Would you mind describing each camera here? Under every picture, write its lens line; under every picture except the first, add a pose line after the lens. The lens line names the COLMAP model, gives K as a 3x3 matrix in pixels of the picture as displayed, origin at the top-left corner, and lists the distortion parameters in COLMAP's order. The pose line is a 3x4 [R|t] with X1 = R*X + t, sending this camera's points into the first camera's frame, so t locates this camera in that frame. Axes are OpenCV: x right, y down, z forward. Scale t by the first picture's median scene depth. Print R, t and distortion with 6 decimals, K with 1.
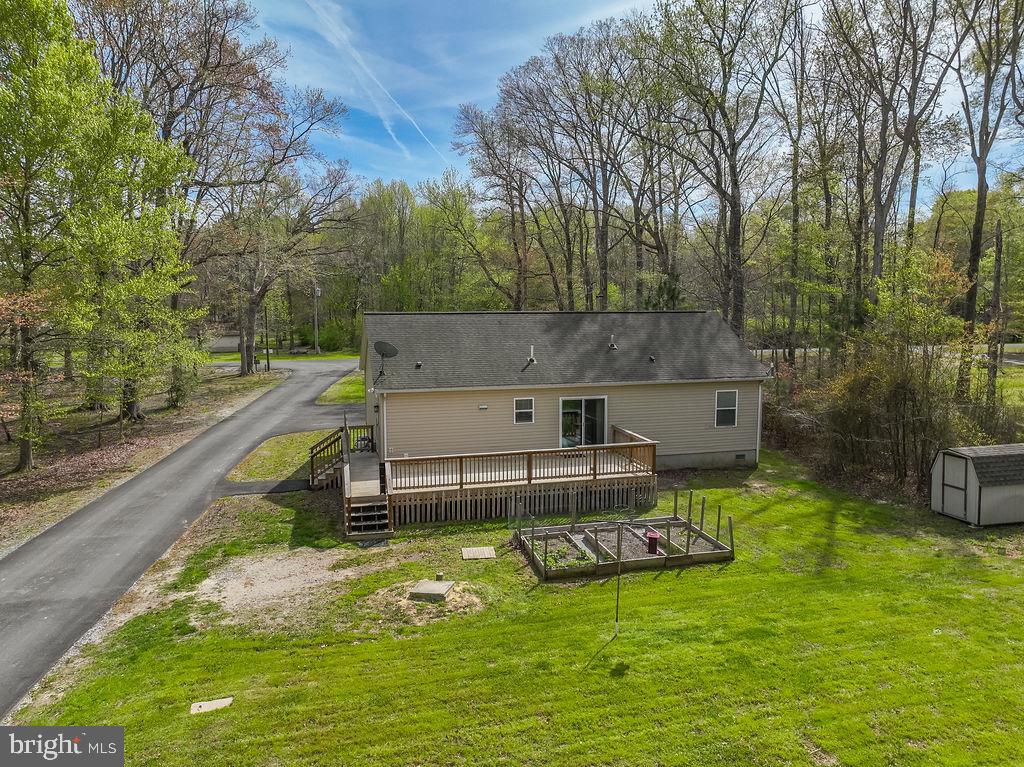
lens RADIAL K [[716.5, 0, 509.4], [0, 716.5, 377.4], [0, 0, 1]] dist [0.003726, 0.003870]
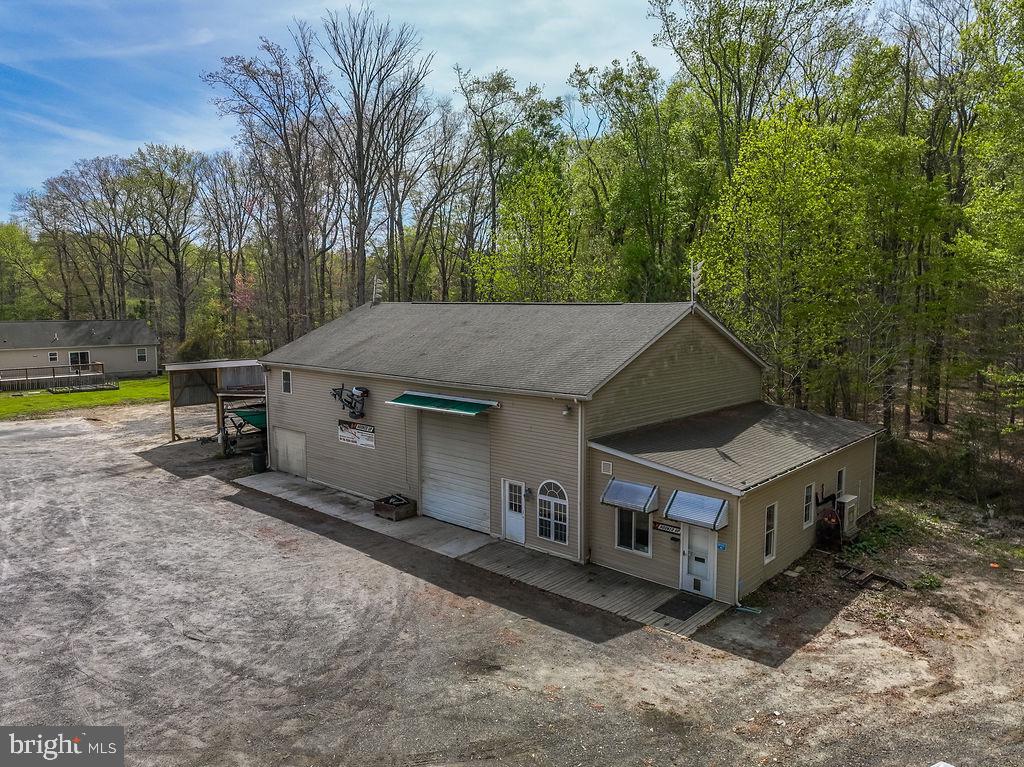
lens RADIAL K [[716.5, 0, 509.4], [0, 716.5, 377.4], [0, 0, 1]] dist [0.003726, 0.003870]
pose [[0.861041, -0.050444, 0.506027, 0.119818], [0.052559, 0.998567, 0.010110, 0.175923], [-0.505812, 0.017891, 0.862458, -2.103838]]
